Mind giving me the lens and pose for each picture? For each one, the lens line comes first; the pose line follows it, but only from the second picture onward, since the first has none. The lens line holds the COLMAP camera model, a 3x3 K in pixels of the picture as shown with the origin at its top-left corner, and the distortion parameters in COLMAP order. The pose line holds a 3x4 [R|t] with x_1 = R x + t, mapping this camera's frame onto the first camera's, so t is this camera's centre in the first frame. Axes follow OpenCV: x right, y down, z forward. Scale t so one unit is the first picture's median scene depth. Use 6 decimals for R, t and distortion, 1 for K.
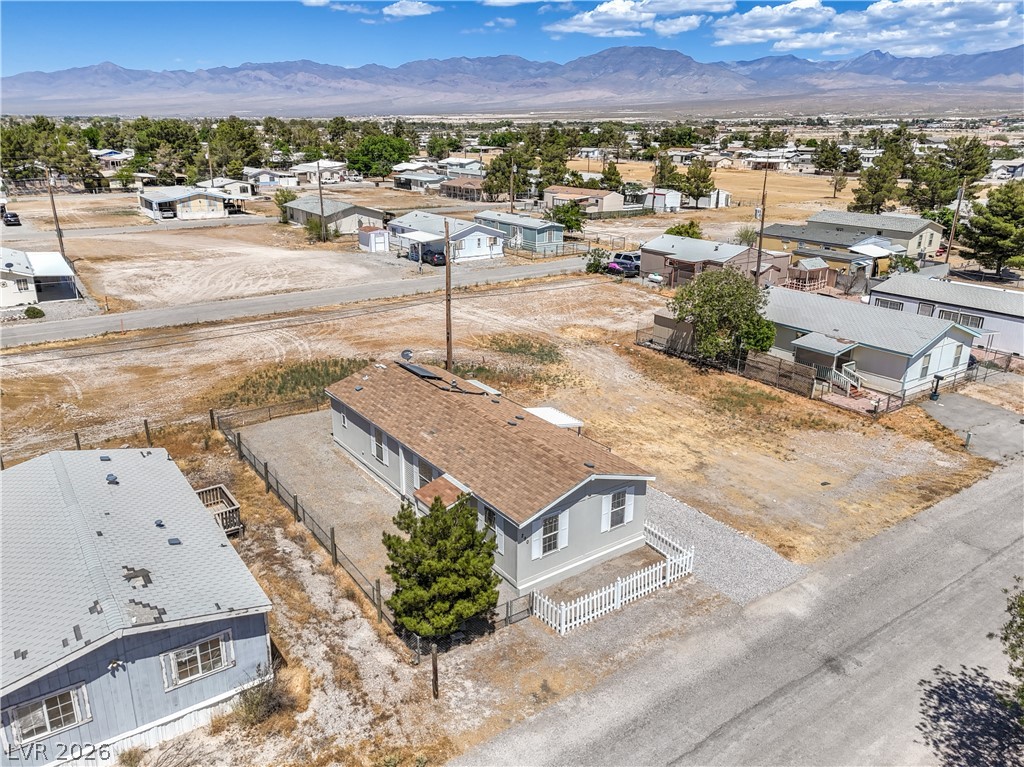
lens RADIAL K [[747.8, 0, 513.8], [0, 747.8, 385.7], [0, 0, 1]] dist [0.074798, -0.065472]
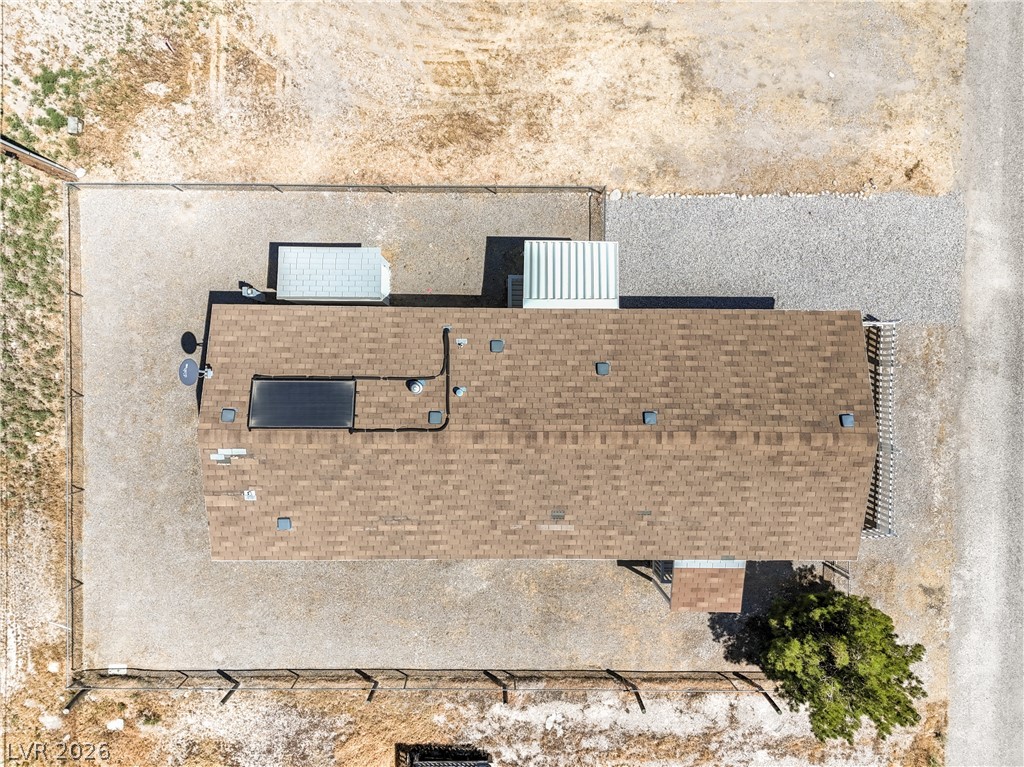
lens RADIAL K [[747.8, 0, 513.8], [0, 747.8, 385.7], [0, 0, 1]] dist [0.074798, -0.065472]
pose [[0.591495, -0.806300, -0.003769, -0.028229], [0.238247, 0.170306, 0.956156, -0.352929], [-0.770307, -0.566459, 0.292834, 0.593406]]
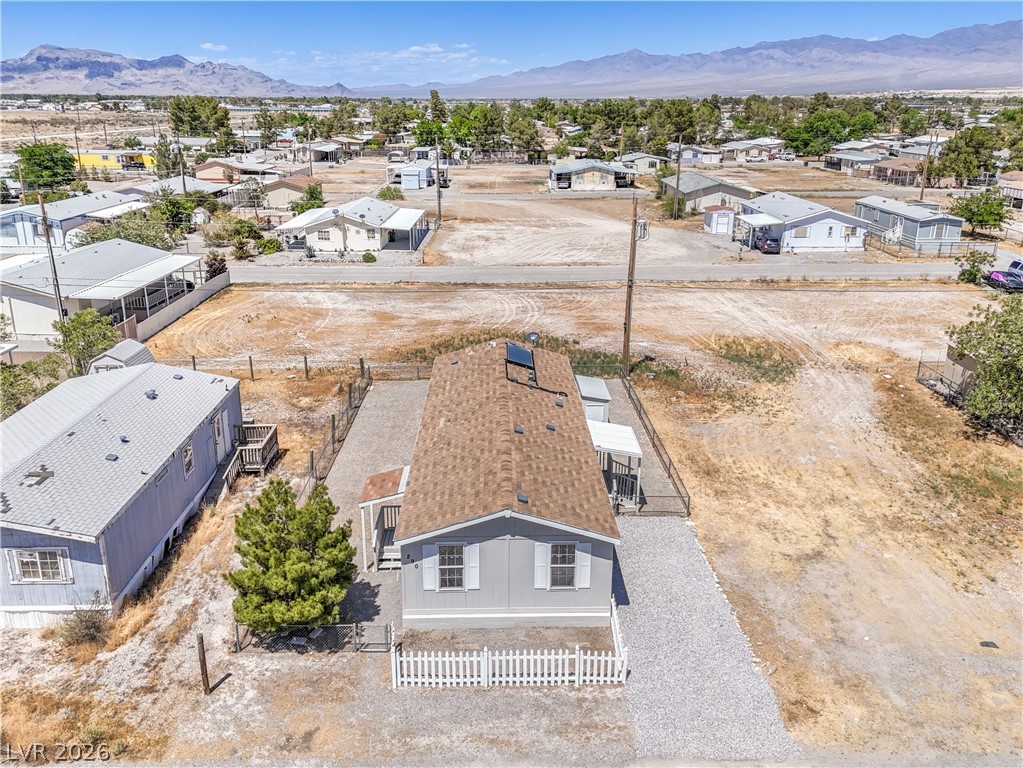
lens RADIAL K [[774.0, 0, 513.2], [0, 774.0, 347.1], [0, 0, 1]] dist [0.069205, -0.061245]
pose [[0.823850, 0.166744, -0.541727, 0.289024], [-0.182960, 0.982821, 0.024270, -0.039342], [0.536467, 0.079119, 0.840204, 0.164980]]
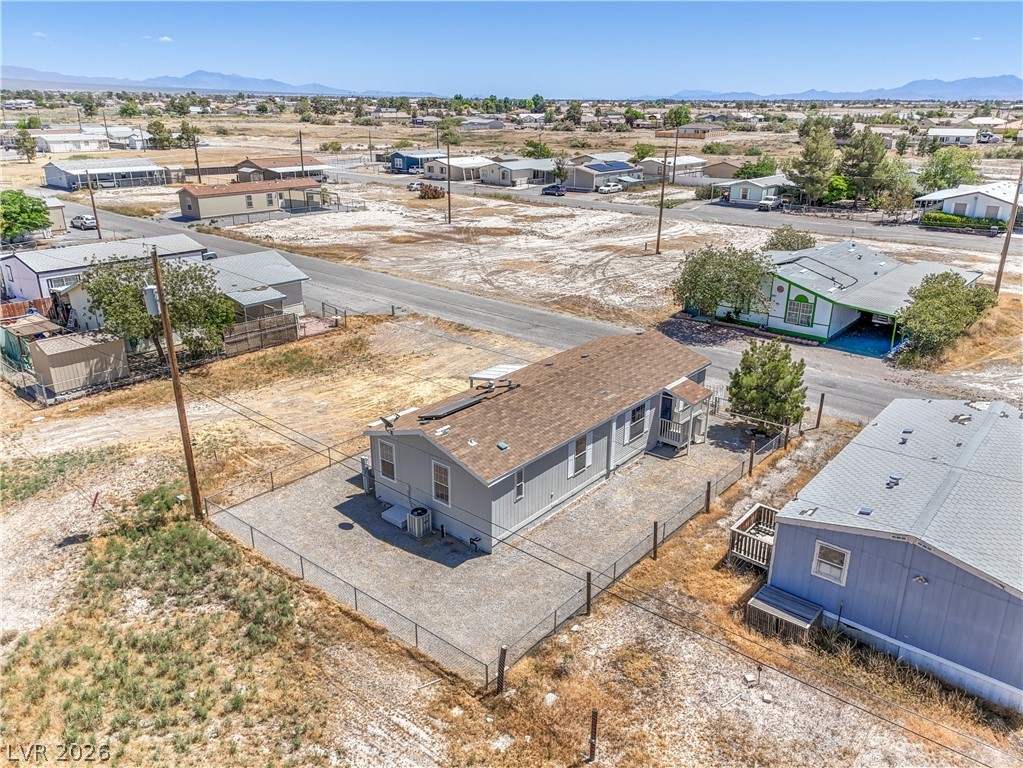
lens RADIAL K [[747.1, 0, 513.3], [0, 747.1, 386.2], [0, 0, 1]] dist [0.074798, -0.065472]
pose [[-0.247486, -0.350969, 0.903090, -0.641914], [0.312209, 0.853481, 0.417248, -0.263062], [-0.917211, 0.385216, -0.101649, 0.789821]]
